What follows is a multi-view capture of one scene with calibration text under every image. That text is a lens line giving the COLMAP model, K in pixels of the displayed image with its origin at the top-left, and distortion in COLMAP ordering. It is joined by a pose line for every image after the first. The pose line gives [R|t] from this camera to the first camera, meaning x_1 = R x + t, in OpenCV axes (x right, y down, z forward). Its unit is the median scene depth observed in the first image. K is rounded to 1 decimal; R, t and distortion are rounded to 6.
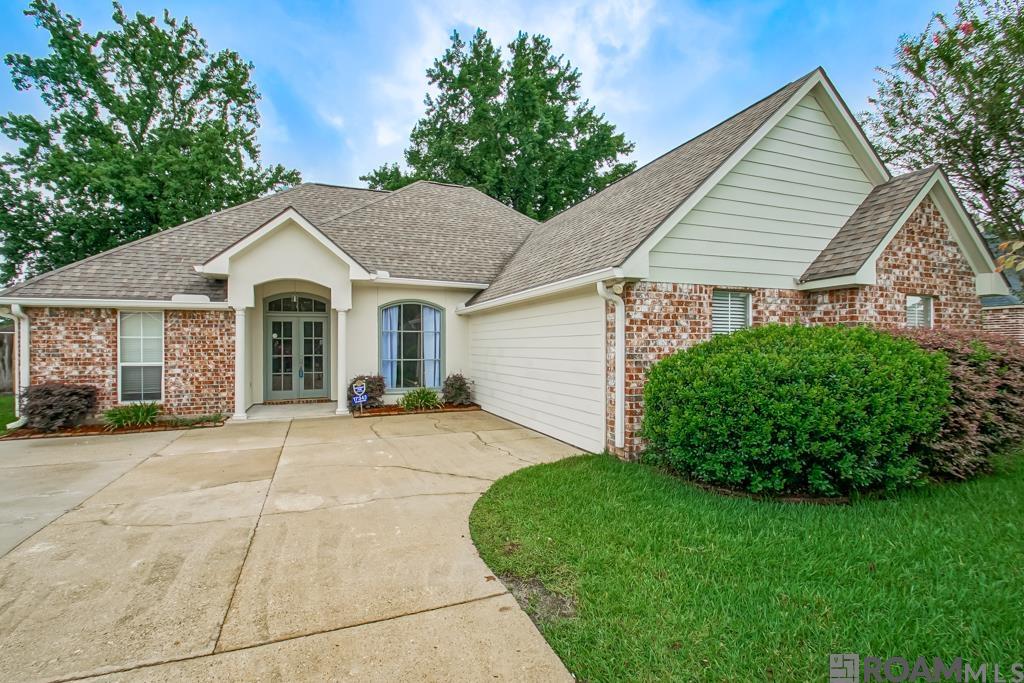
lens RADIAL K [[483.7, 0, 513.3], [0, 483.7, 349.1], [0, 0, 1]] dist [-0.002896, -0.001156]
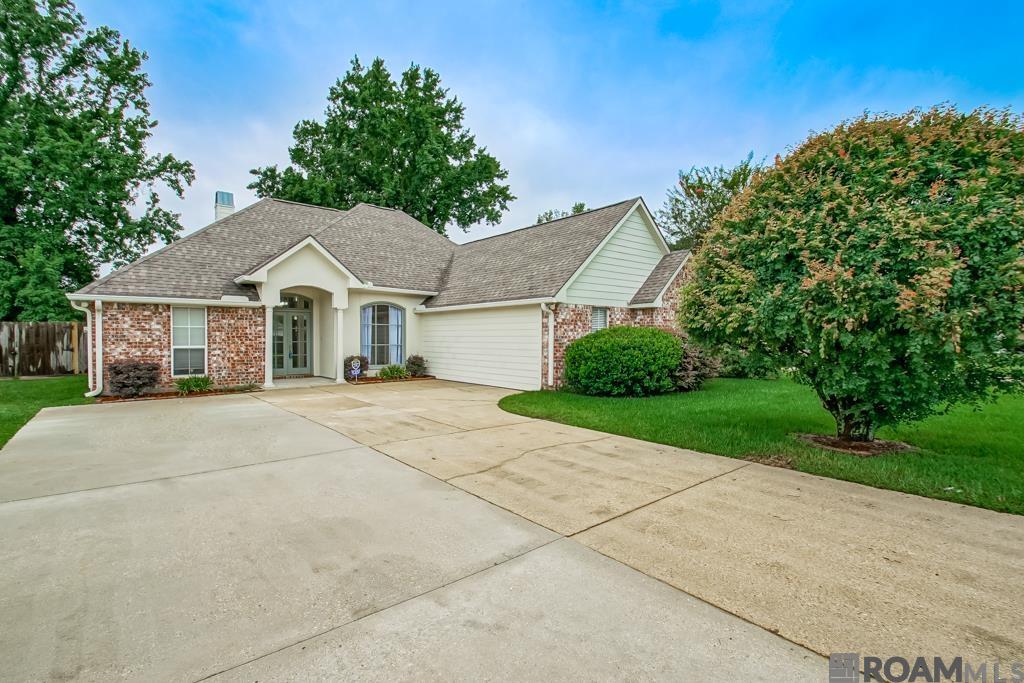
lens RADIAL K [[472.4, 0, 513.8], [0, 472.4, 346.3], [0, 0, 1]] dist [0.000324, -0.000080]
pose [[0.953997, 0.000241, 0.299815, -0.303838], [-0.003782, 0.999930, 0.011231, 0.010930], [-0.299791, -0.011848, 0.953931, -0.487154]]
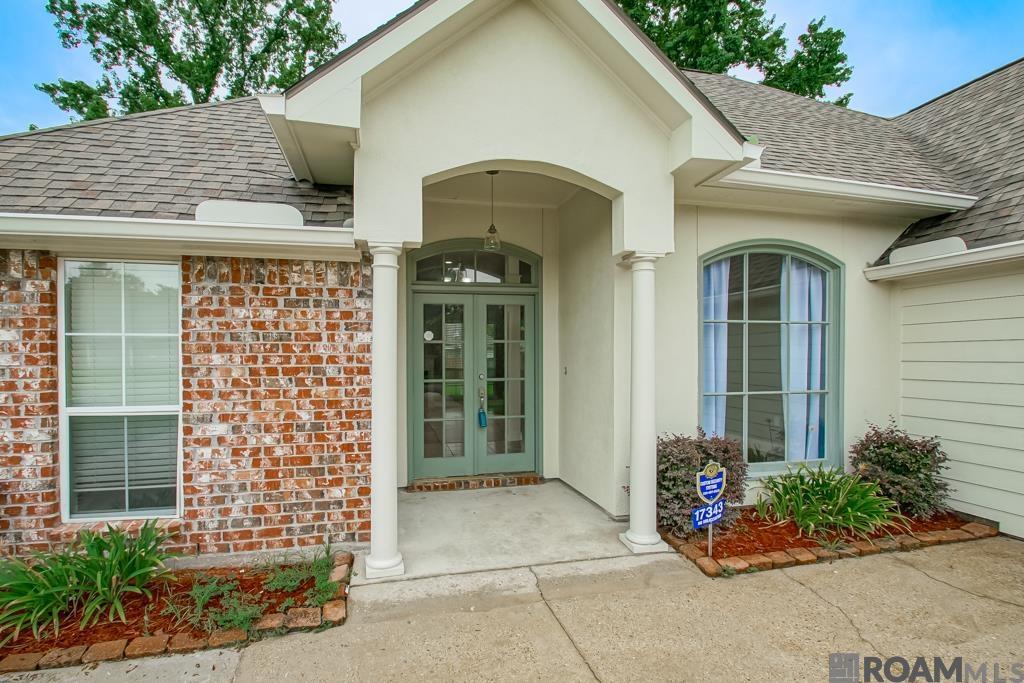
lens RADIAL K [[512.4, 0, 513.7], [0, 512.4, 365.7], [0, 0, 1]] dist [0.000253, -0.000345]
pose [[0.990311, -0.000287, -0.138869, -0.423802], [0.001087, 0.999983, 0.005683, -0.003568], [0.138865, -0.005779, 0.990294, 0.651717]]
